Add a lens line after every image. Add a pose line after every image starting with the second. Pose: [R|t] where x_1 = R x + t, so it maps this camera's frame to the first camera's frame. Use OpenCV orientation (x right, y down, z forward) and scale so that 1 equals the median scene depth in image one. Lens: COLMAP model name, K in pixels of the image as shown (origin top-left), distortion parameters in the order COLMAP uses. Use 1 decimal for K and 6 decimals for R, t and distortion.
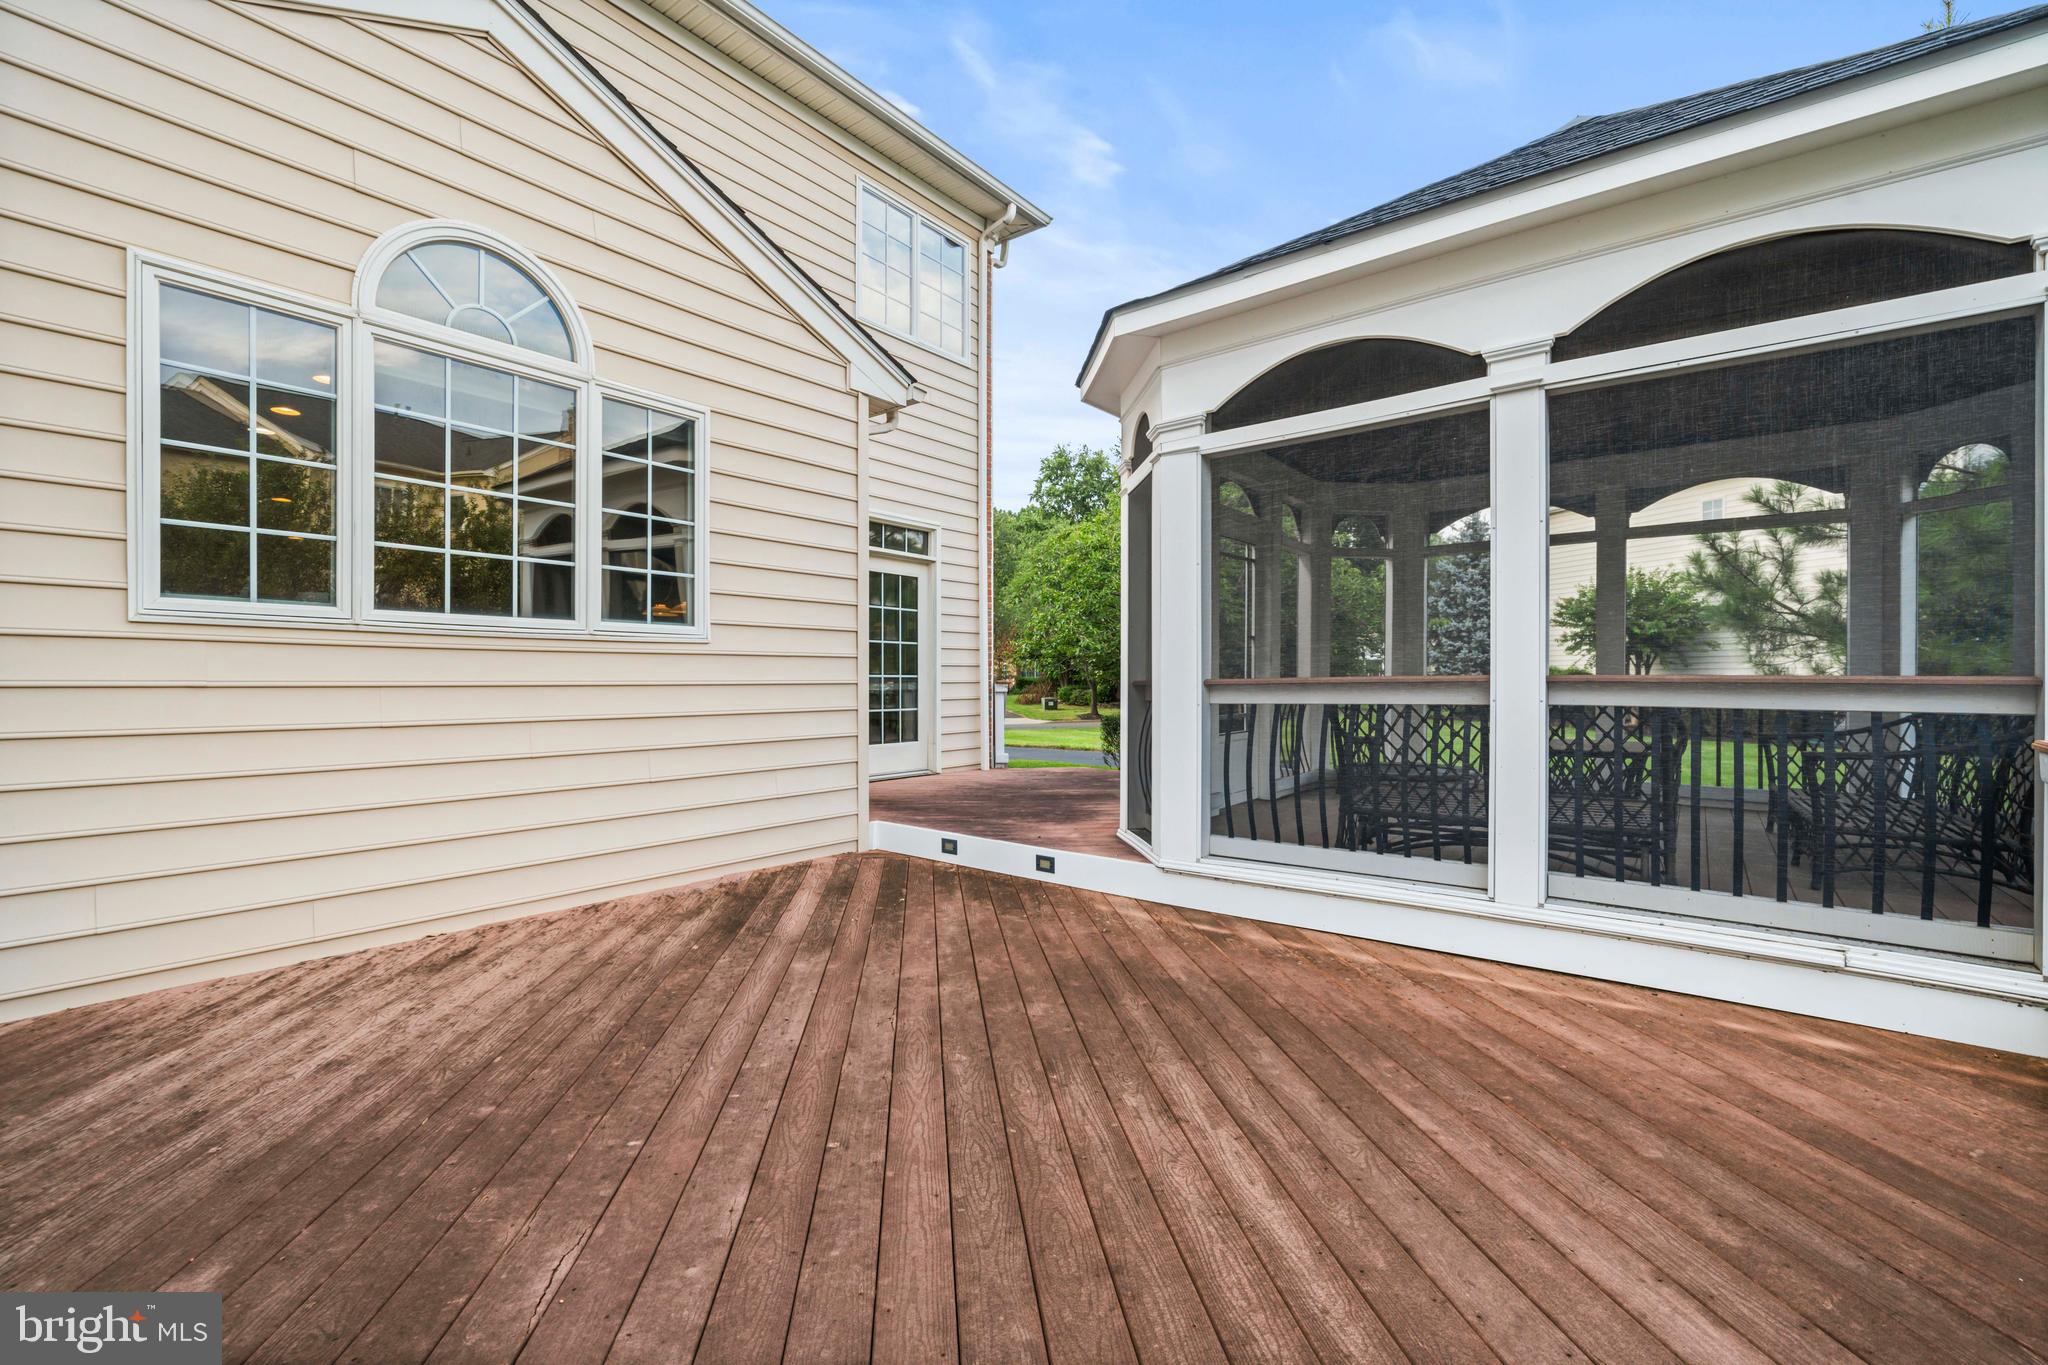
lens RADIAL K [[811.6, 0, 1024.0], [0, 811.6, 682.5], [0, 0, 1]] dist [-0.001404, 0.000031]
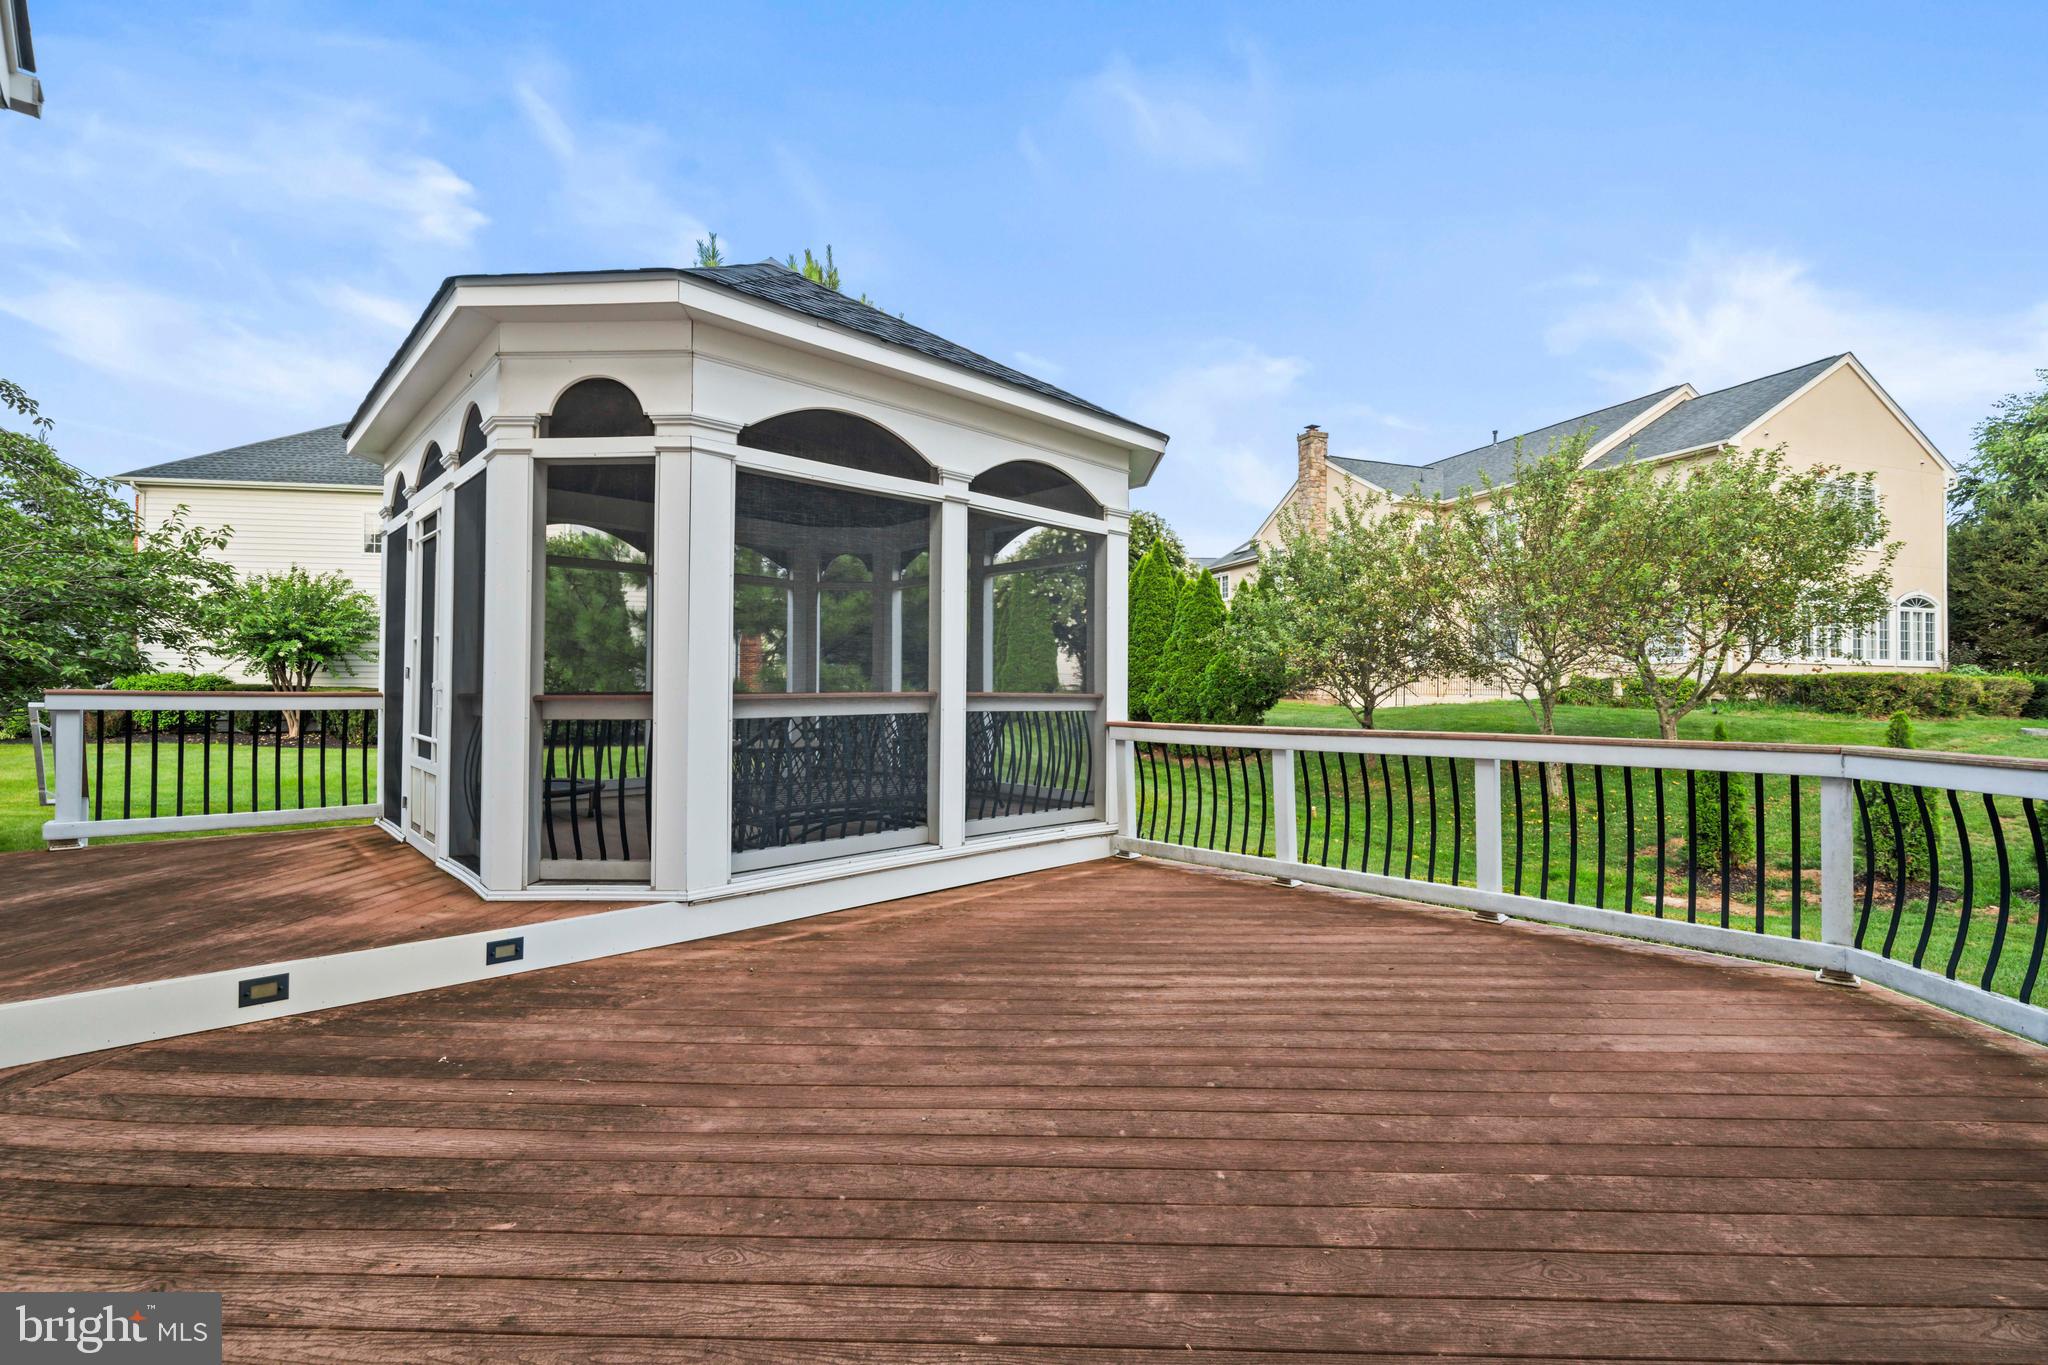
lens RADIAL K [[811.6, 0, 1024.0], [0, 811.6, 682.5], [0, 0, 1]] dist [-0.001404, 0.000031]
pose [[0.207553, 0.013114, 0.978136, -0.809748], [-0.001741, 0.999914, -0.013037, -0.007498], [-0.978222, 0.001003, 0.207557, 0.556713]]
